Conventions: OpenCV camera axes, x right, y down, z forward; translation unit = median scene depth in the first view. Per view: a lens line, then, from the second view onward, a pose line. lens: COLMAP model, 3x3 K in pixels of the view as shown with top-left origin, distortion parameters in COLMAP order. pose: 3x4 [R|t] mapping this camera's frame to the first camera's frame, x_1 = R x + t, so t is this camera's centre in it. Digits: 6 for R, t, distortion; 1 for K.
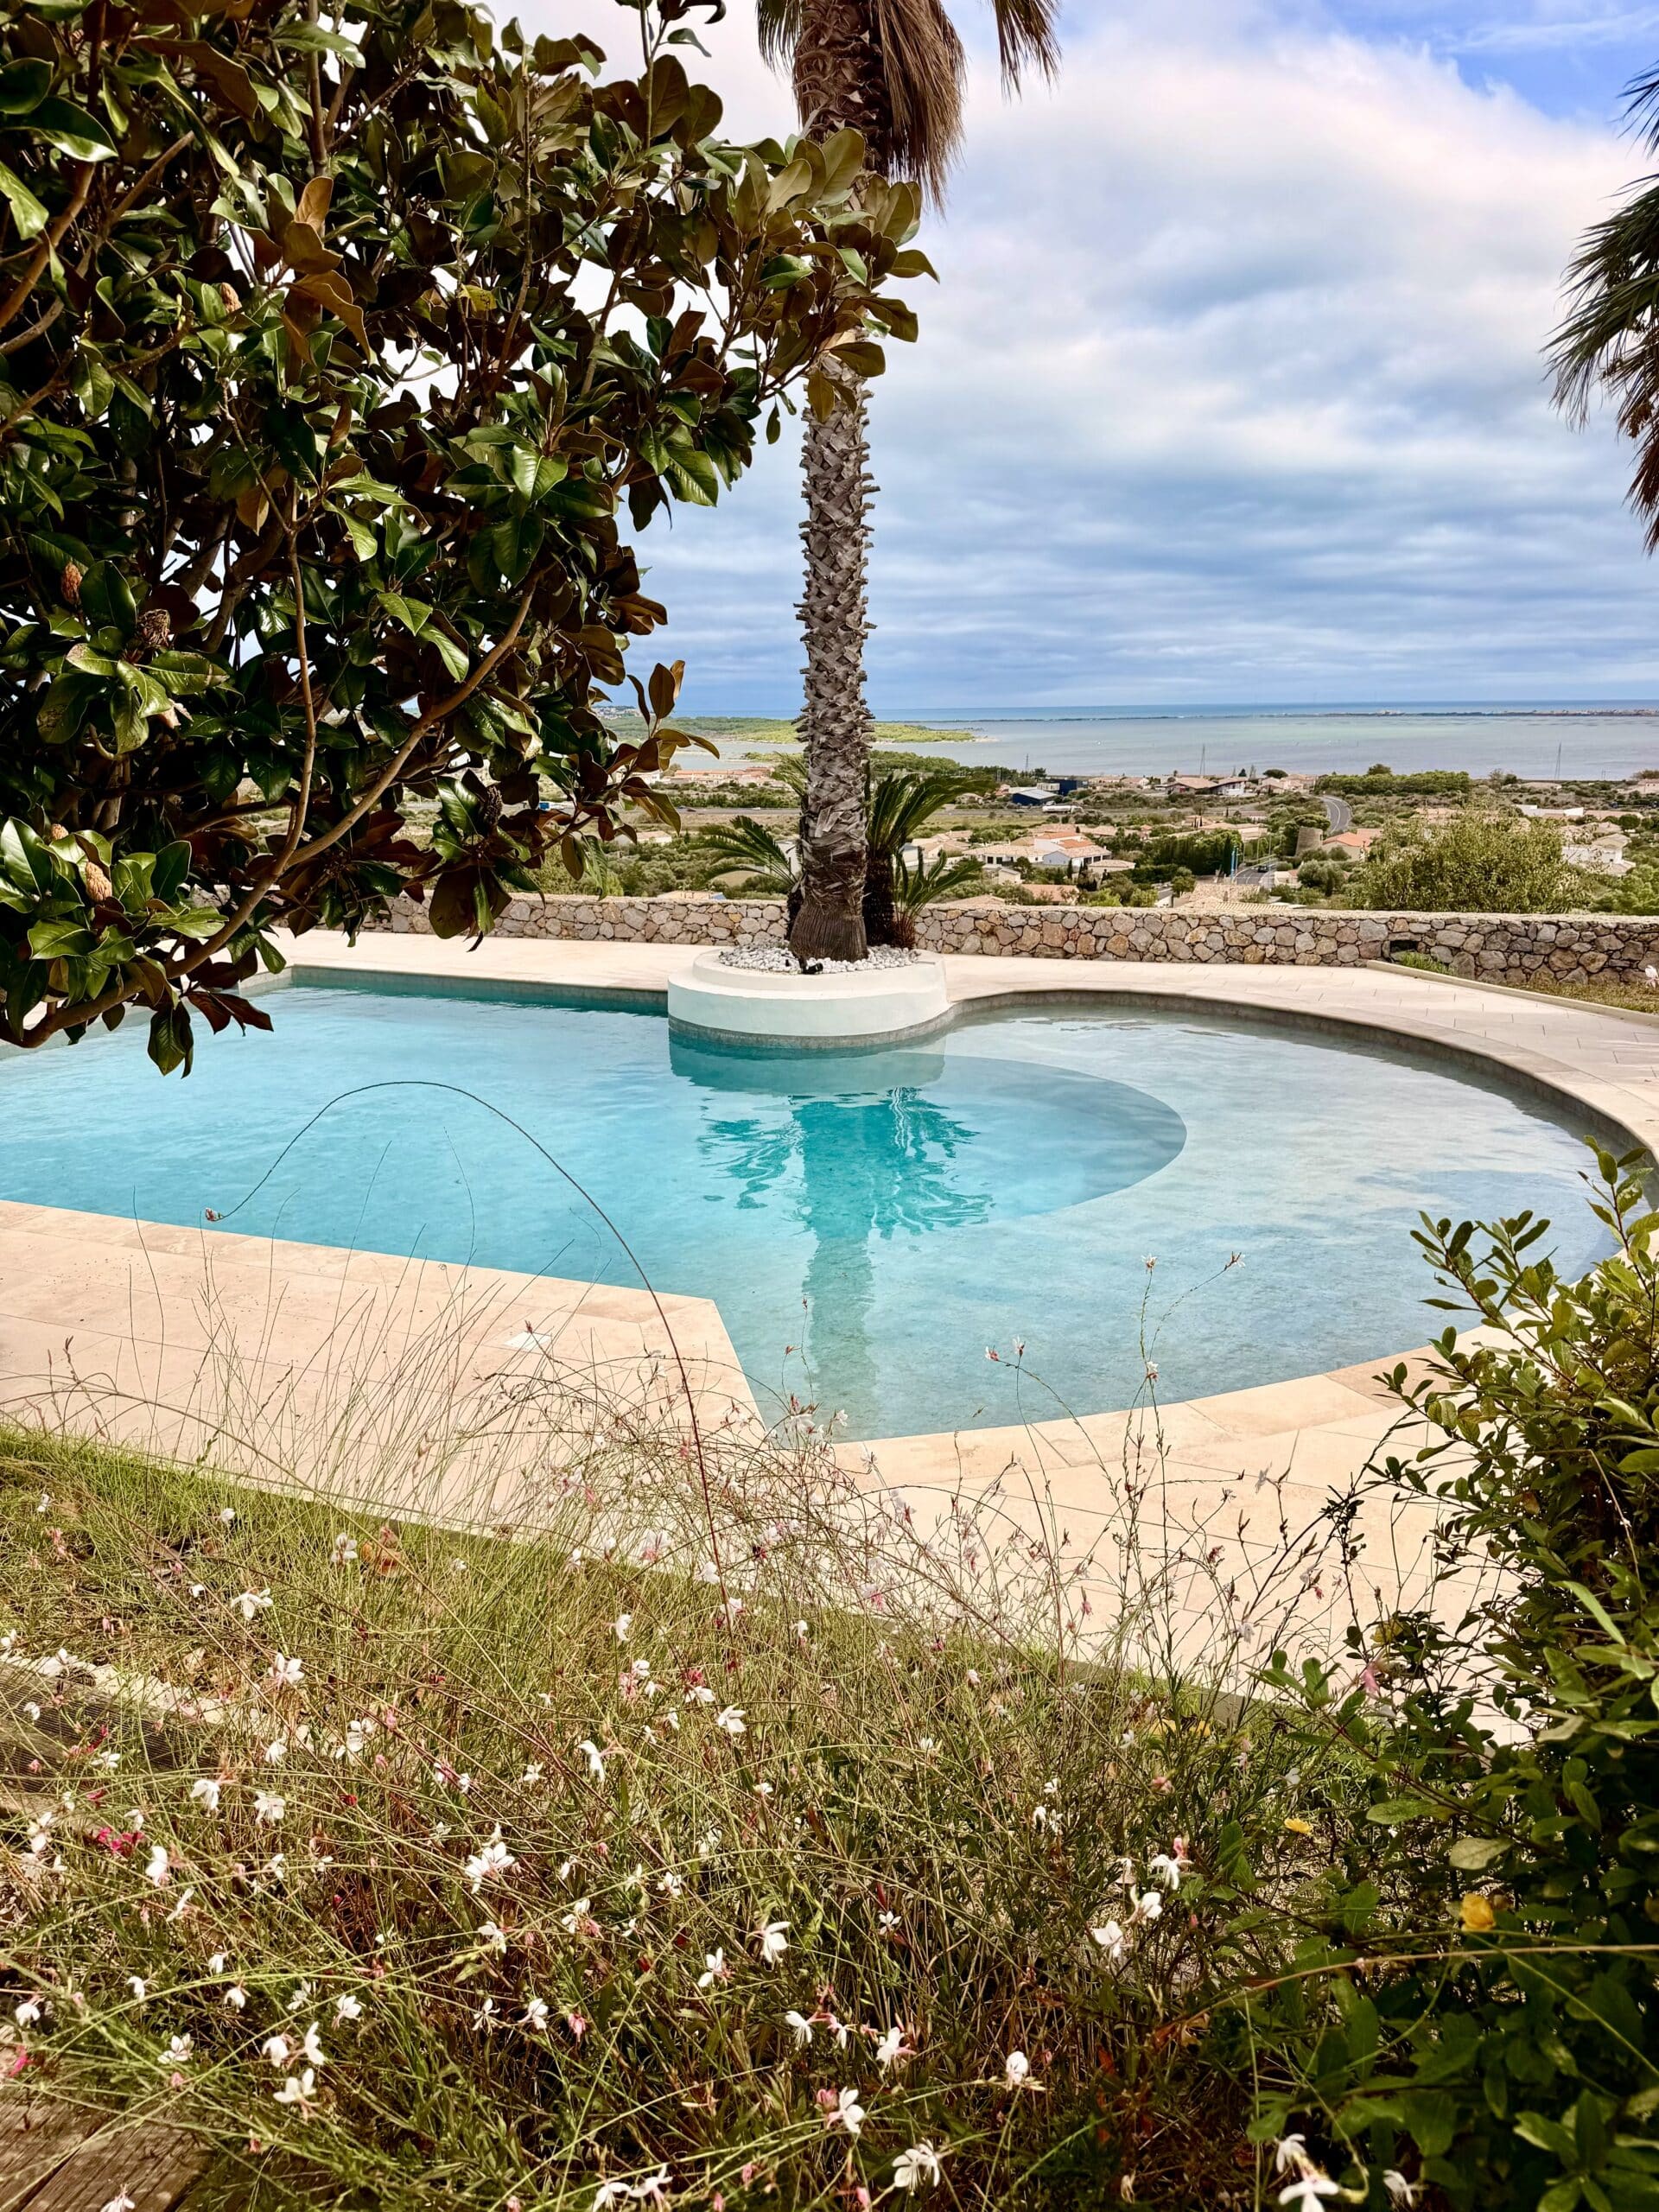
lens RADIAL K [[1549.0, 0, 831.1], [0, 1549.0, 1113.0], [0, 0, 1]] dist [0.090744, -0.003505]
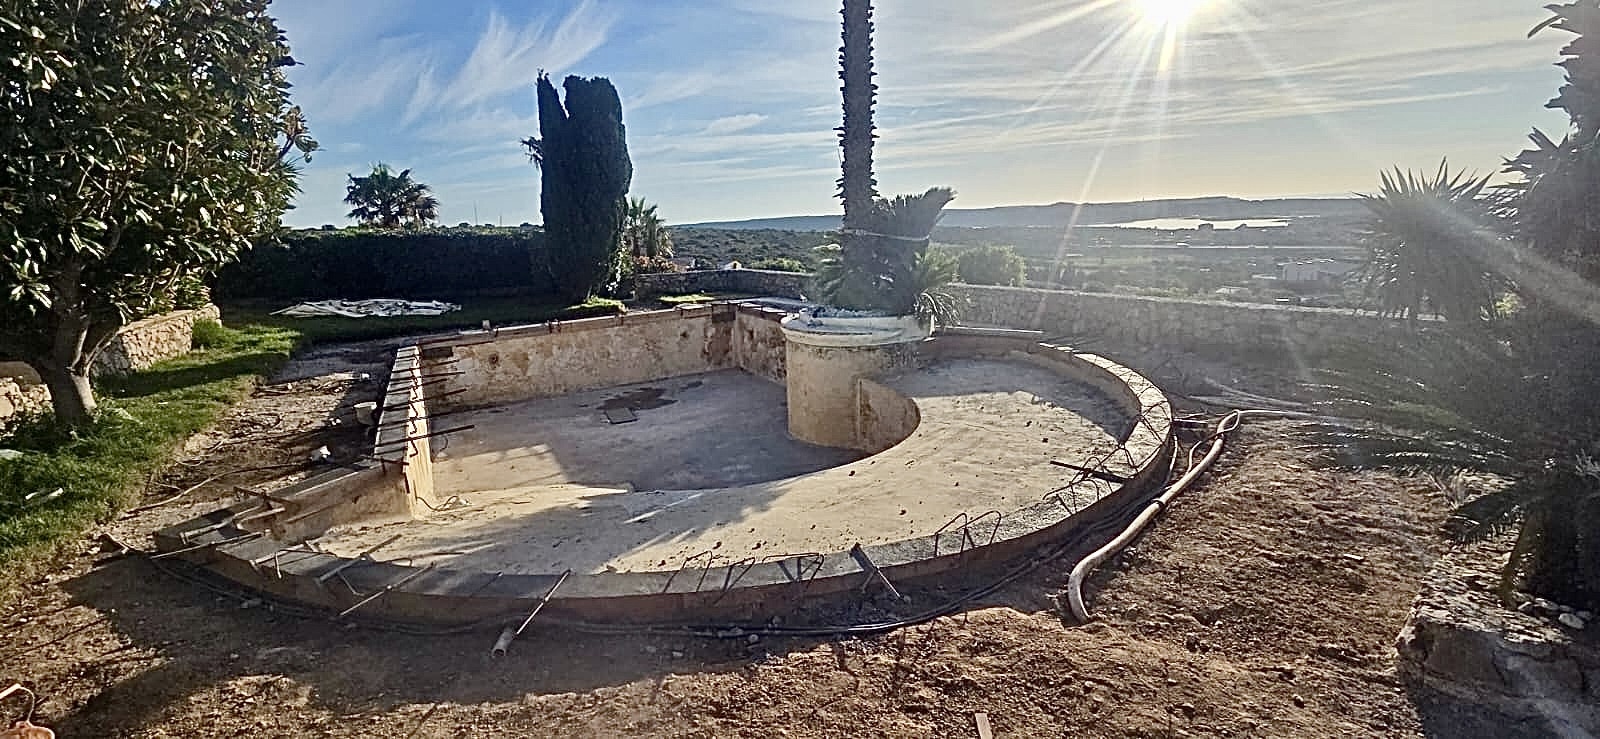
lens RADIAL K [[652.1, 0, 795.0], [0, 652.1, 371.6], [0, 0, 1]] dist [0.001279, -0.000700]
pose [[0.770138, 0.119757, -0.626534, 0.384381], [-0.121896, 0.991747, 0.039730, -0.038422], [0.626122, 0.045775, 0.778381, 0.268338]]
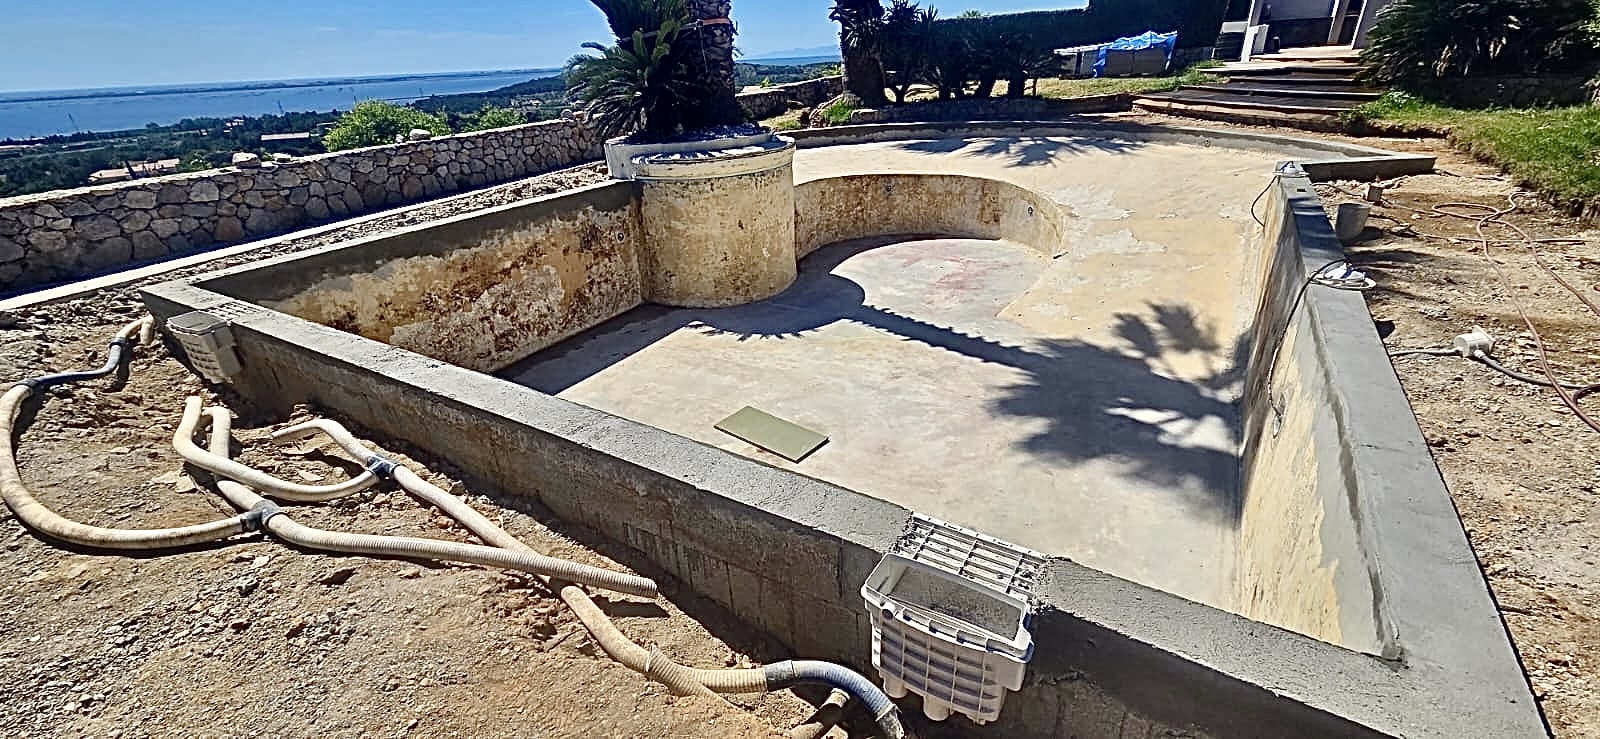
lens RADIAL K [[652.1, 0, 795.0], [0, 652.1, 371.6], [0, 0, 1]] dist [0.001279, -0.000700]
pose [[0.154515, -0.428206, 0.890373, -0.582324], [0.287165, 0.881754, 0.374226, -0.090337], [-0.945337, 0.197861, 0.259210, 0.672997]]
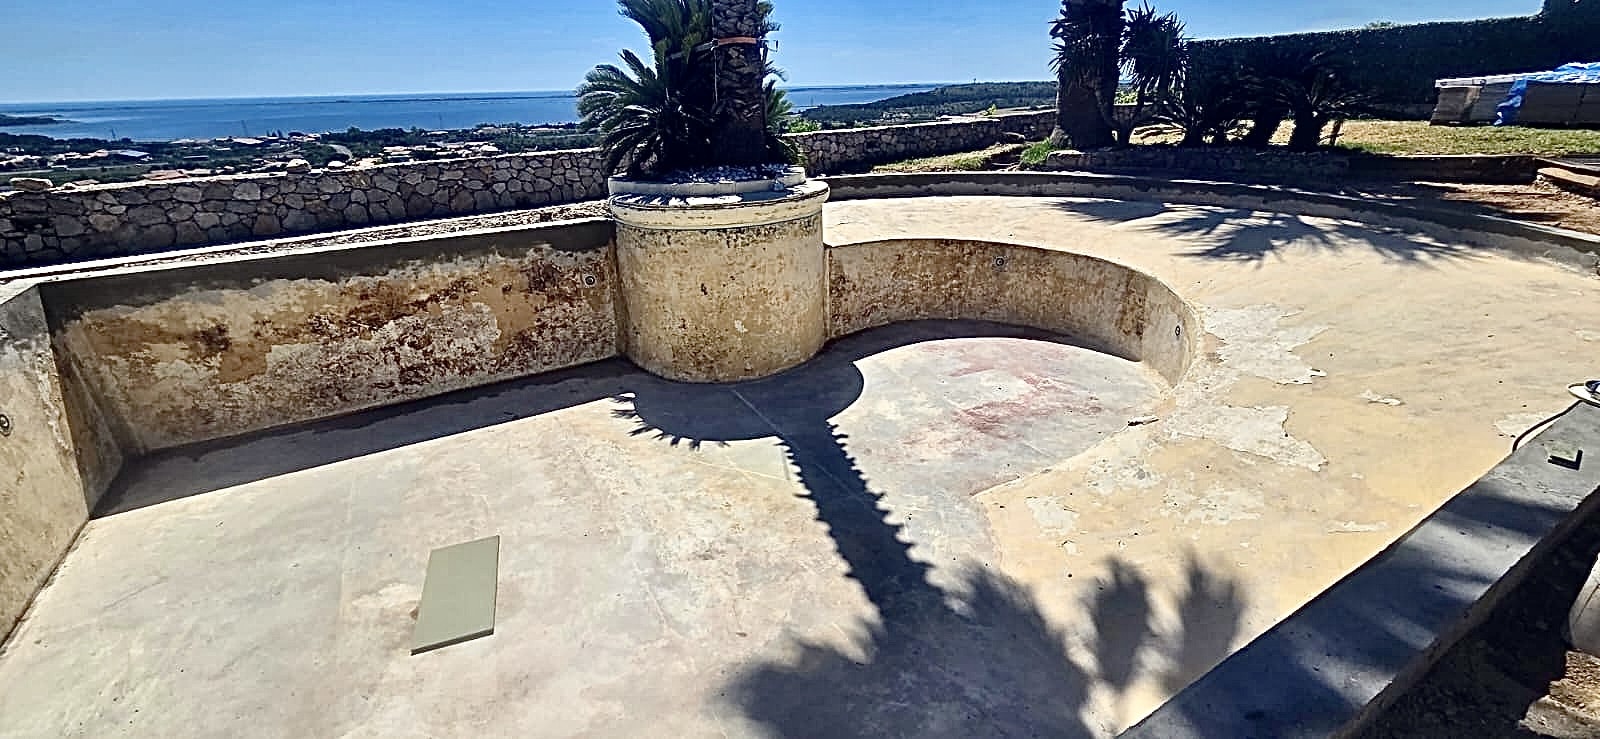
lens RADIAL K [[652.1, 0, 795.0], [0, 652.1, 371.6], [0, 0, 1]] dist [0.001279, -0.000700]
pose [[0.611174, -0.320965, 0.723497, -0.363311], [0.213543, 0.947057, 0.239753, -0.049590], [-0.762145, 0.007967, 0.647357, 0.509756]]
